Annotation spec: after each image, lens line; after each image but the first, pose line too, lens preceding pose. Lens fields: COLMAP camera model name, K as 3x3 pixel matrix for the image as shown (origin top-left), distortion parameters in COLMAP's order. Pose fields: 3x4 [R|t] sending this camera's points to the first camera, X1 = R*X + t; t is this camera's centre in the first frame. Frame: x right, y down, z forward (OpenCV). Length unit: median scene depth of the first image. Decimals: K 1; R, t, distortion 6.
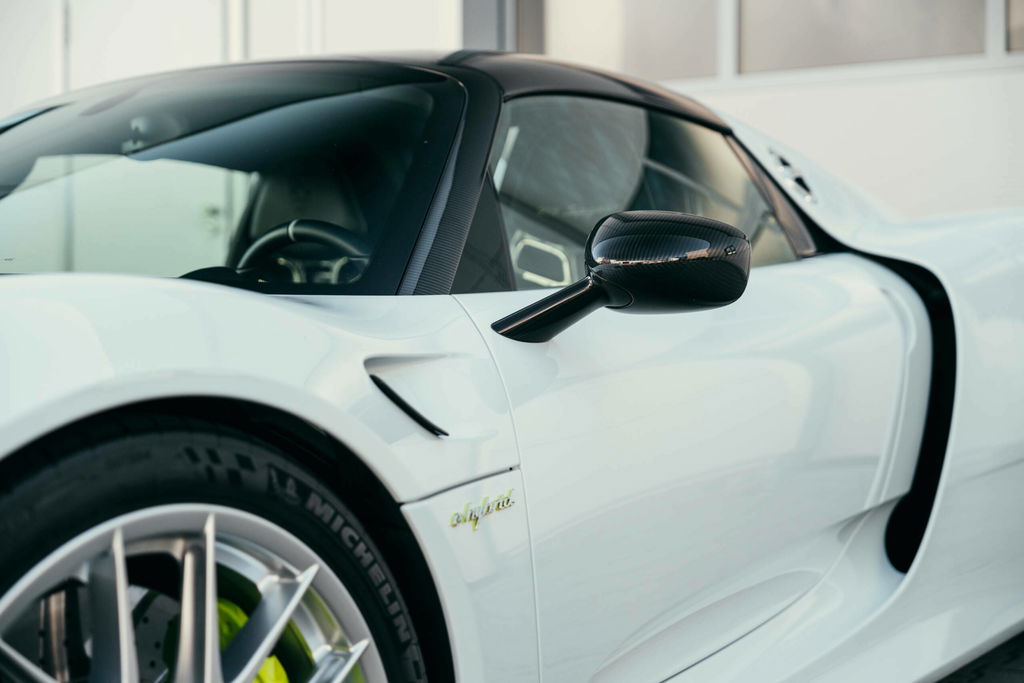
lens RADIAL K [[1675.8, 0, 514.5], [0, 1675.8, 345.3], [0, 0, 1]] dist [0.060851, 0.000000]
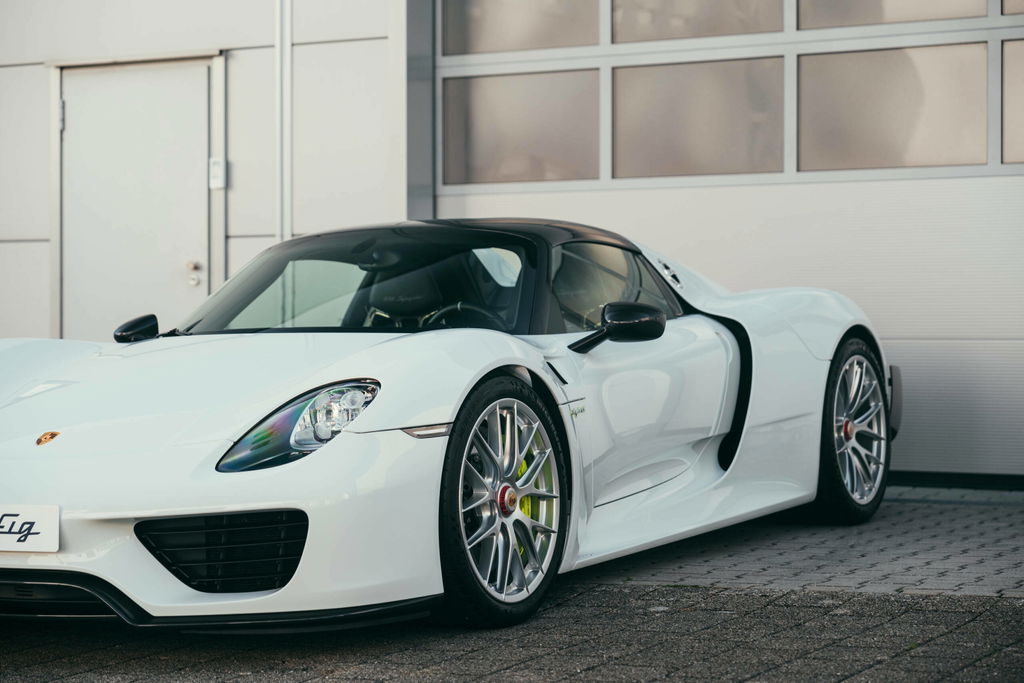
lens RADIAL K [[2052.5, 0, 513.4], [0, 2052.5, 341.3], [0, 0, 1]] dist [-0.048571, 0.000000]
pose [[0.993173, -0.002447, 0.116628, -0.420298], [0.005497, 0.999651, -0.025837, 0.054899], [-0.116524, 0.026302, 0.992840, -1.923305]]
